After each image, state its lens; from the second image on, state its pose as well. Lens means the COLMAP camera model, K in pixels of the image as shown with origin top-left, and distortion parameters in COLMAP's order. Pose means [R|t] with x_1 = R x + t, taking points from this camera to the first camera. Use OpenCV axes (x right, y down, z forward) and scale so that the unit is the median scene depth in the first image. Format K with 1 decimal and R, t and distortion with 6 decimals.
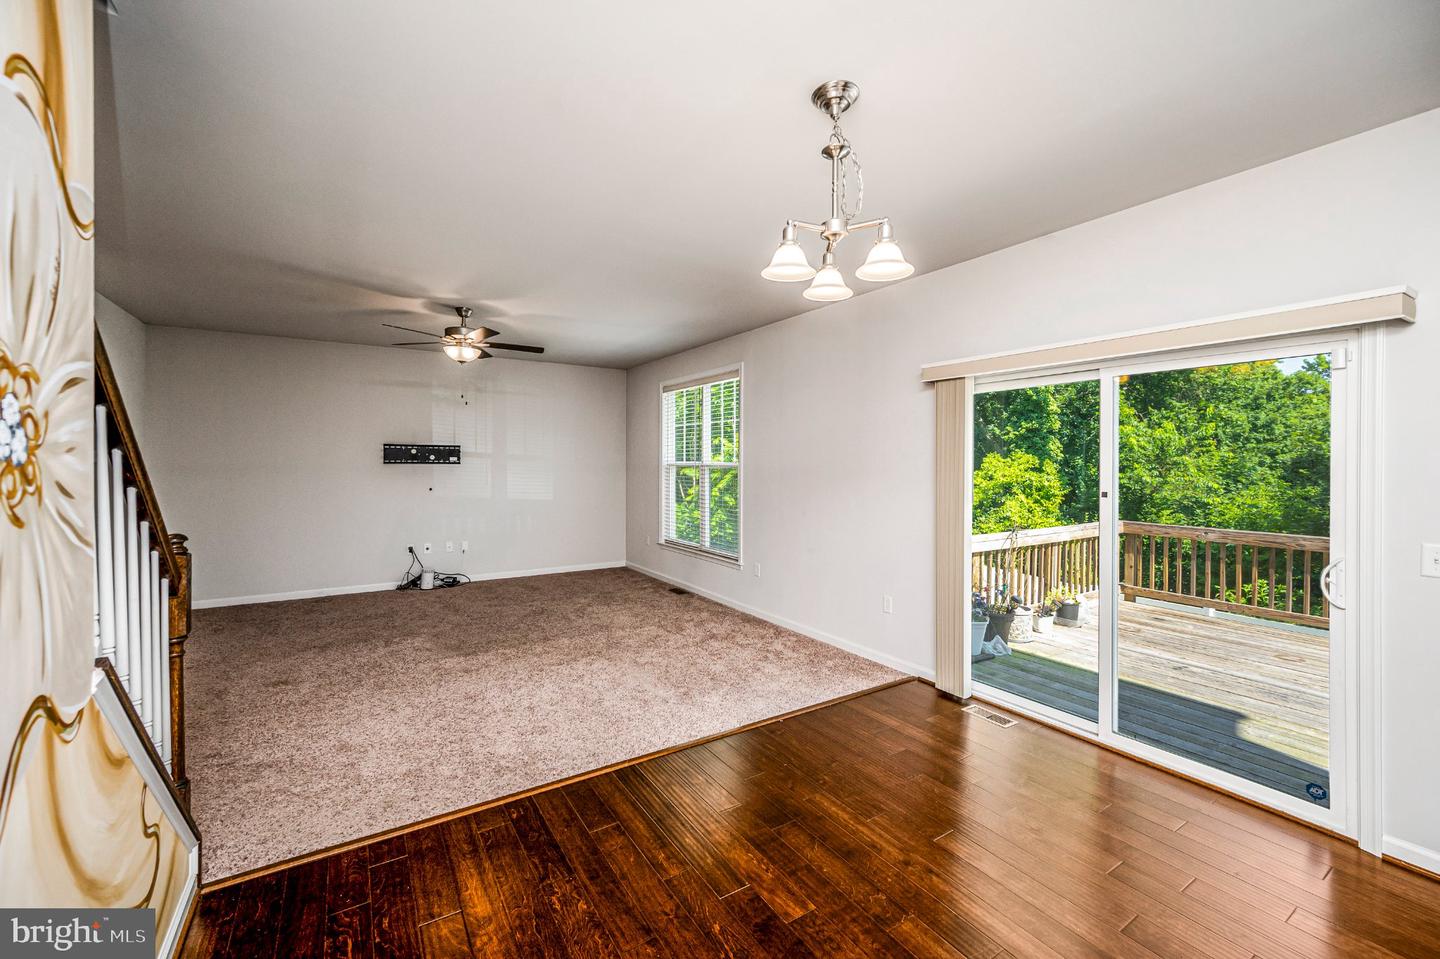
lens RADIAL K [[605.2, 0, 722.4], [0, 605.2, 470.2], [0, 0, 1]] dist [0.000969, 0.000189]
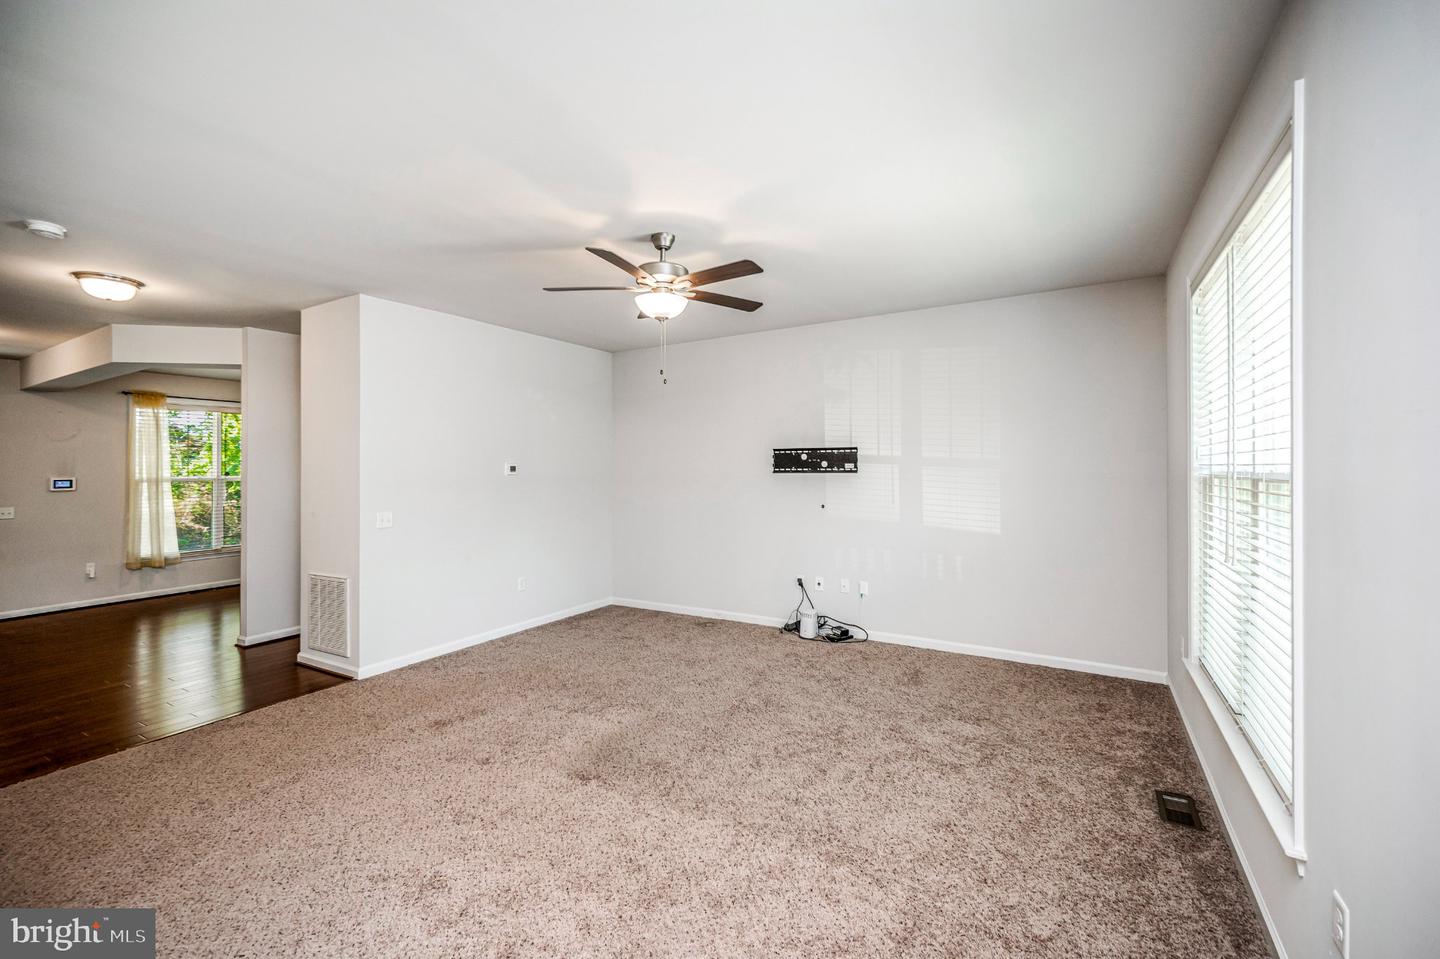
lens RADIAL K [[605.2, 0, 719.7], [0, 605.2, 468.8], [0, 0, 1]] dist [0.000969, 0.000189]
pose [[0.471570, -0.010684, -0.881764, 0.127666], [-0.007607, 0.999840, -0.016183, -0.002094], [0.881796, 0.014339, 0.471413, 0.526690]]
